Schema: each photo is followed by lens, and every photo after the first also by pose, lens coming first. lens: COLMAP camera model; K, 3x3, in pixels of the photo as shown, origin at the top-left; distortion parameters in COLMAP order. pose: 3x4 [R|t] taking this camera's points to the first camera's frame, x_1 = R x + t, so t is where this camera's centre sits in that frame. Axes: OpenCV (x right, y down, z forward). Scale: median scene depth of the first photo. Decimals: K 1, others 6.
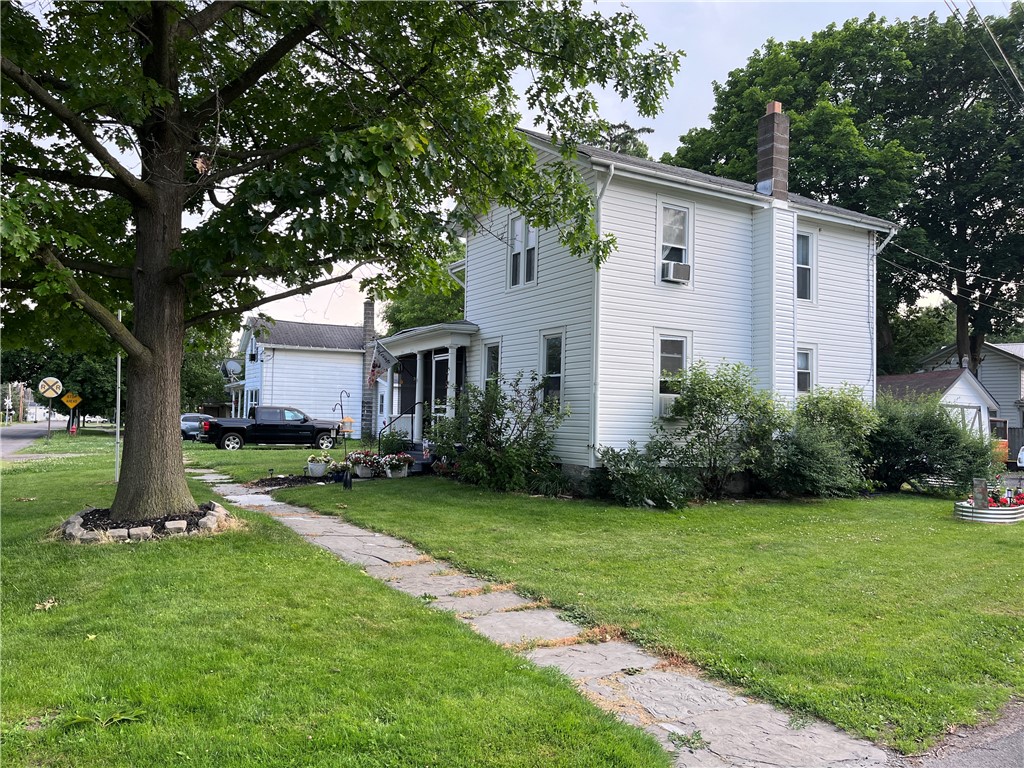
lens RADIAL K [[774.3, 0, 512.0], [0, 774.3, 384.0], [0, 0, 1]] dist [0.002131, 0.000166]
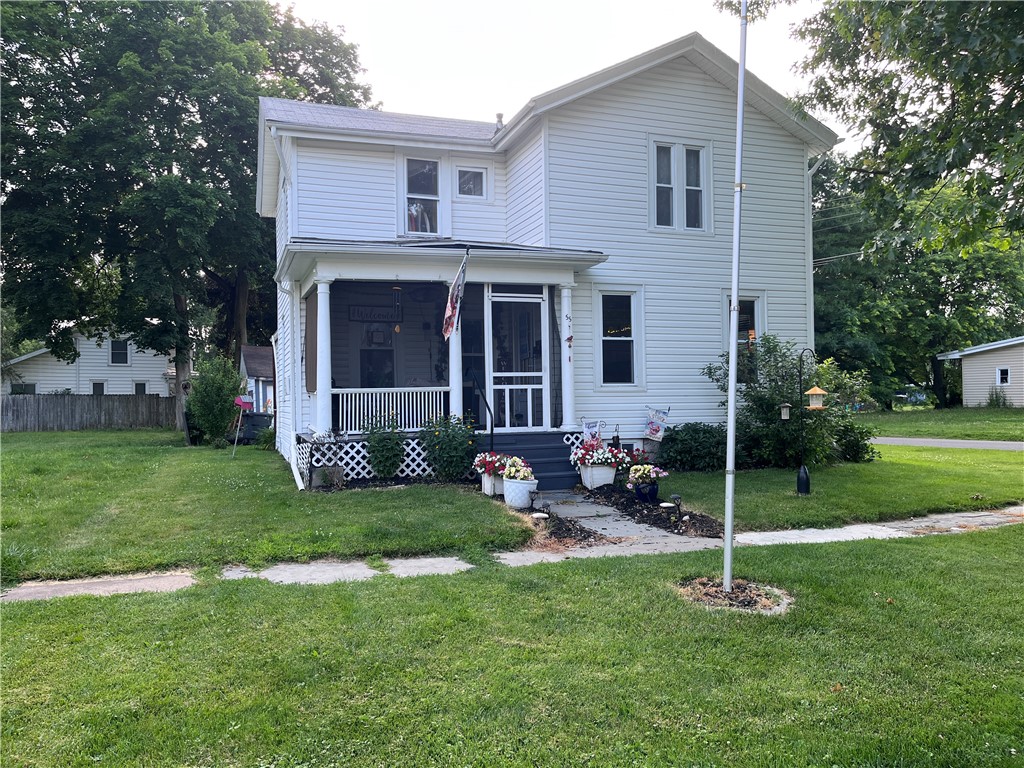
lens RADIAL K [[774.3, 0, 512.0], [0, 774.3, 384.0], [0, 0, 1]] dist [0.002131, 0.000166]
pose [[0.199877, -0.014022, 0.979721, -0.797397], [-0.035180, 0.999150, 0.021478, 0.025606], [-0.979189, -0.038760, 0.199214, 0.950119]]
